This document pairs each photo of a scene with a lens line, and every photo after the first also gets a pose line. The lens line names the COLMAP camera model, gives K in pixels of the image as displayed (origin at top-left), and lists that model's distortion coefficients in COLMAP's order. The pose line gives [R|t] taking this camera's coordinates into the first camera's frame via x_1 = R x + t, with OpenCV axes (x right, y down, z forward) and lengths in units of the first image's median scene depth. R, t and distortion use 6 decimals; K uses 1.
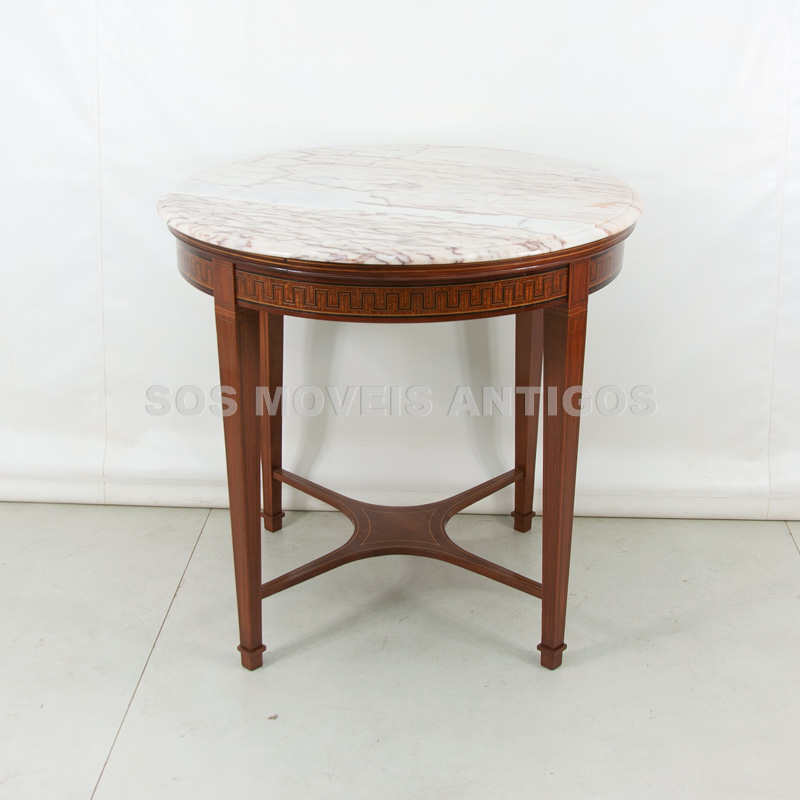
lens RADIAL K [[1381.1, 0, 400.8], [0, 1381.1, 308.1], [0, 0, 1]] dist [-0.123411, 0.012467]
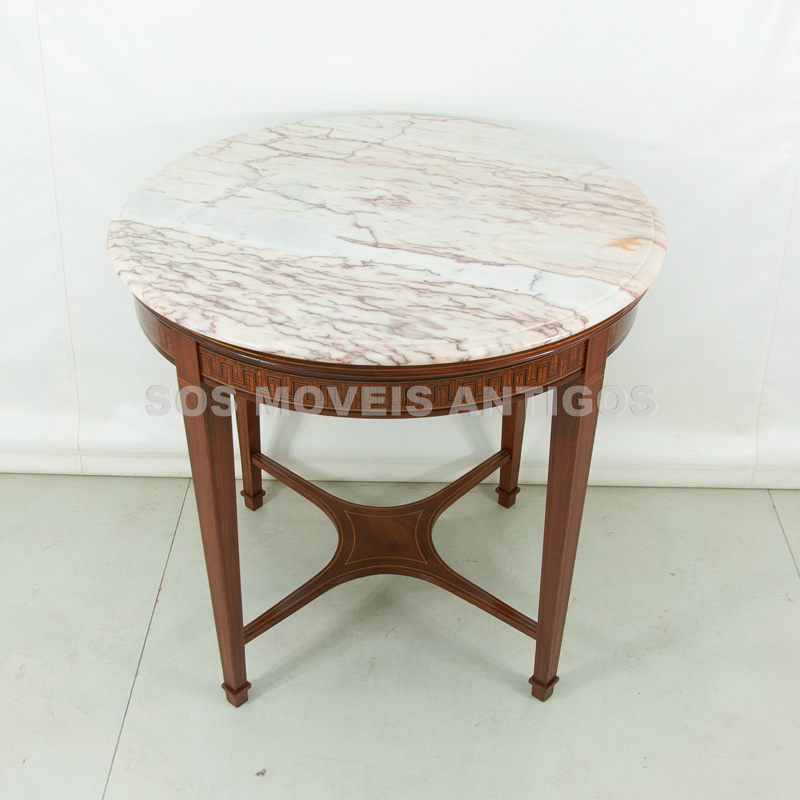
lens RADIAL K [[1164.0, 0, 383.9], [0, 1164.0, 399.8], [0, 0, 1]] dist [-0.129605, 0.015413]
pose [[0.999805, -0.009661, 0.017233, -0.016867], [0.004491, 0.960578, 0.277973, -0.181983], [-0.019239, -0.277841, 0.960434, 0.279054]]
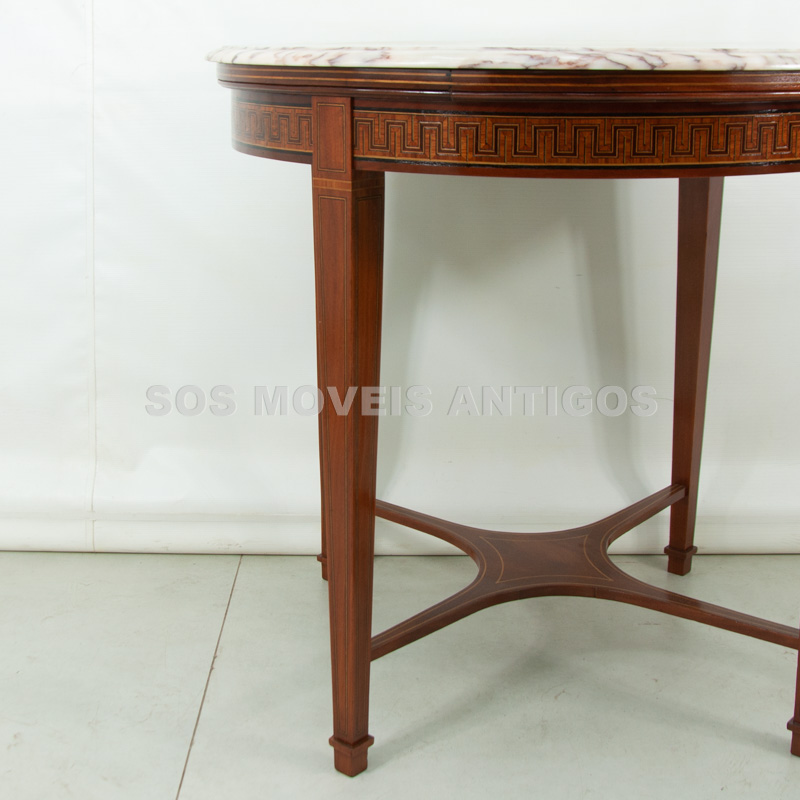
lens RADIAL K [[1327.3, 0, 340.4], [0, 1327.3, 293.0], [0, 0, 1]] dist [-0.143106, 0.082973]
pose [[0.999700, -0.010581, 0.022105, -0.130845], [0.012937, 0.993926, -0.109285, 0.111809], [-0.020815, 0.109538, 0.993765, 0.386848]]
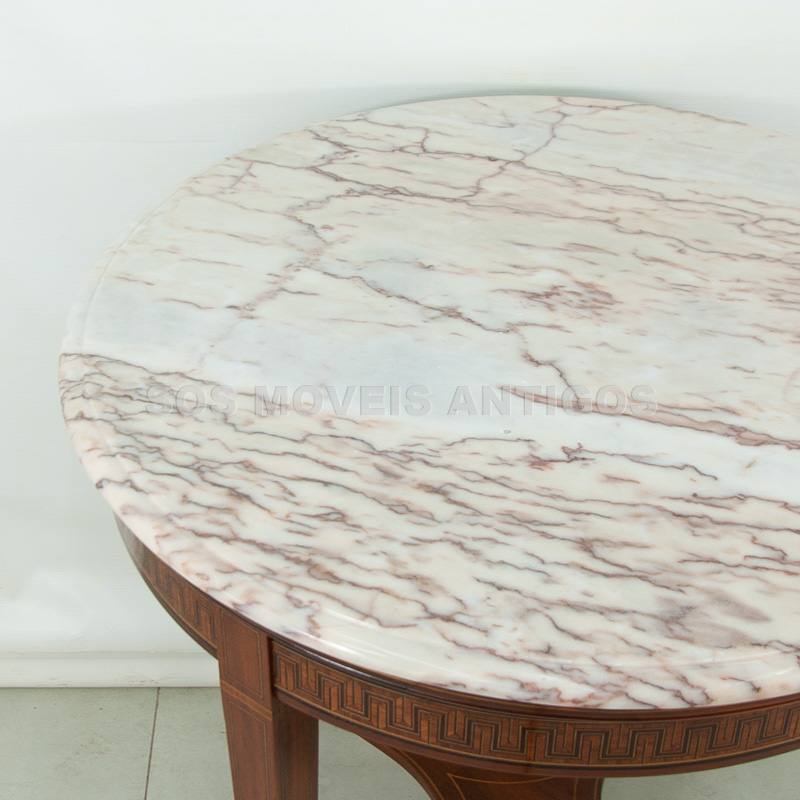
lens RADIAL K [[1623.3, 0, 397.6], [0, 1623.3, 382.4], [0, 0, 1]] dist [-0.128078, 0.205657]
pose [[0.996547, -0.038708, 0.073459, -0.107116], [0.013914, 0.950029, 0.311851, -0.249842], [-0.081859, -0.309752, 0.947287, 0.495957]]
